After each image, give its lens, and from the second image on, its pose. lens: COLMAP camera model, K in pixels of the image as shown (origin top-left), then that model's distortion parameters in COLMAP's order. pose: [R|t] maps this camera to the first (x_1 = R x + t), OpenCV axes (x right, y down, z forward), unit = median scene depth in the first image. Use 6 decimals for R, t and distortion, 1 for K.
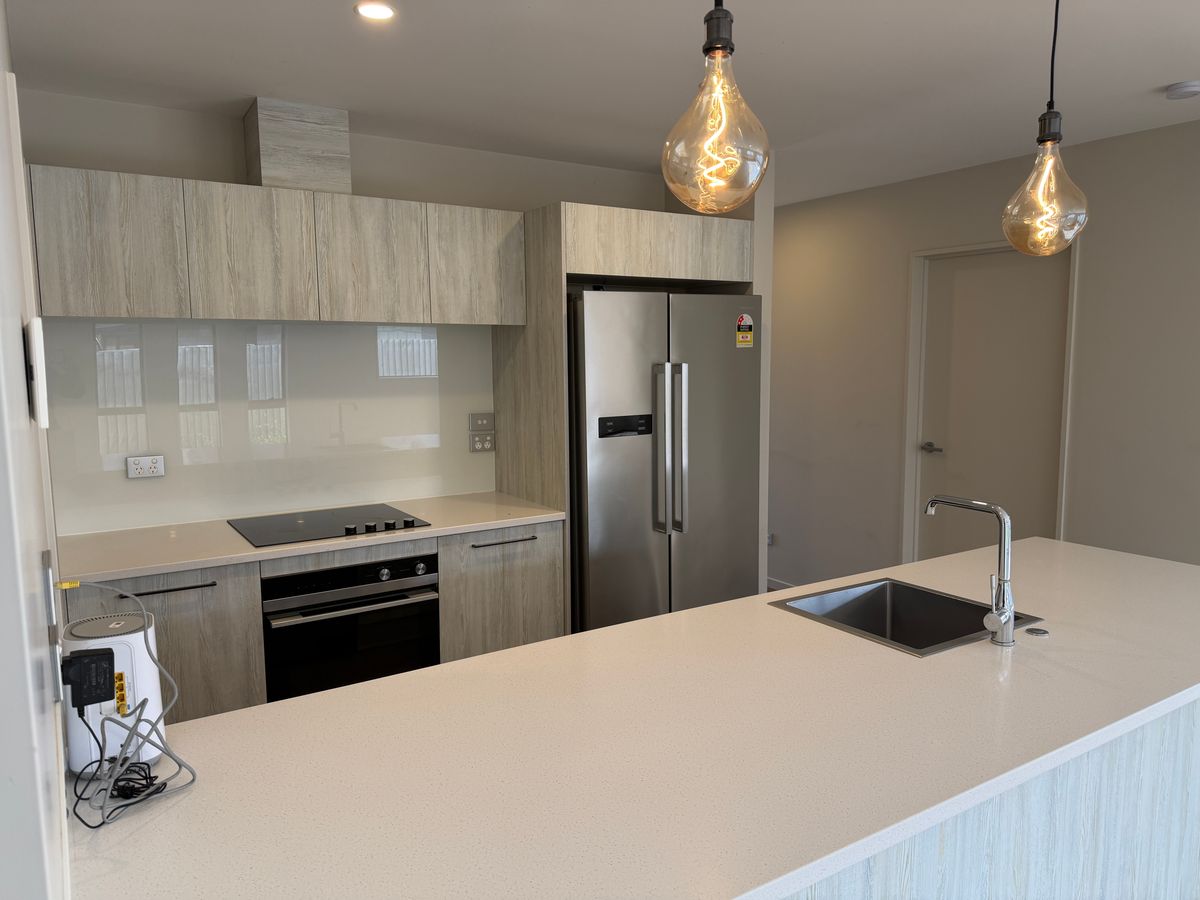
lens RADIAL K [[840.6, 0, 603.0], [0, 840.6, 472.9], [0, 0, 1]] dist [-0.004647, -0.004526]
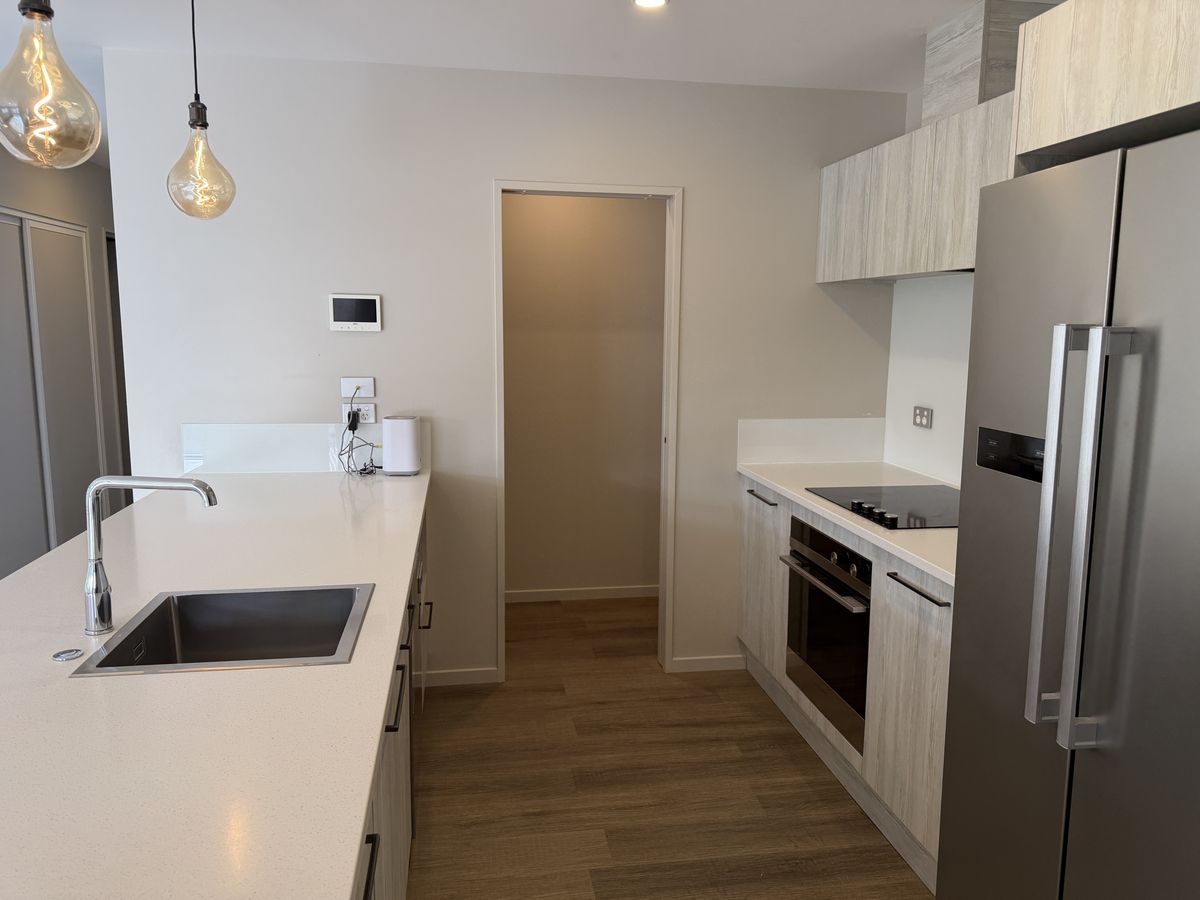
lens RADIAL K [[845.3, 0, 600.0], [0, 845.3, 450.0], [0, 0, 1]] dist [0.048428, -0.067645]
pose [[-0.411187, 0.138842, -0.900915, 0.596516], [-0.134138, 0.968357, 0.210458, -0.136937], [0.901627, 0.207385, -0.379552, 1.022845]]
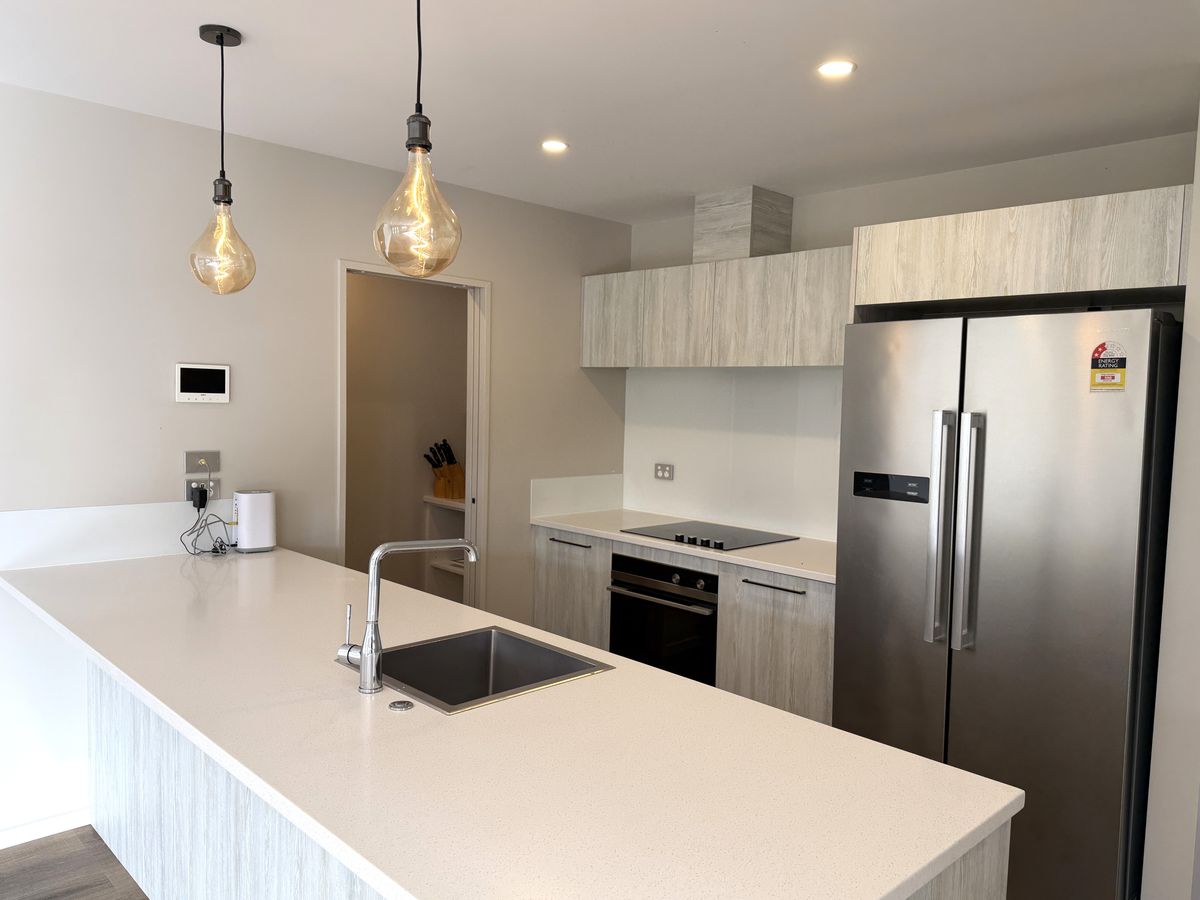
lens RADIAL K [[856.1, 0, 600.5], [0, 856.1, 464.2], [0, 0, 1]] dist [0.169866, -0.402885]
pose [[0.178457, 0.088746, -0.979937, 0.833127], [-0.165565, 0.984432, 0.059002, -0.085304], [0.969918, 0.151714, 0.190372, 0.601880]]
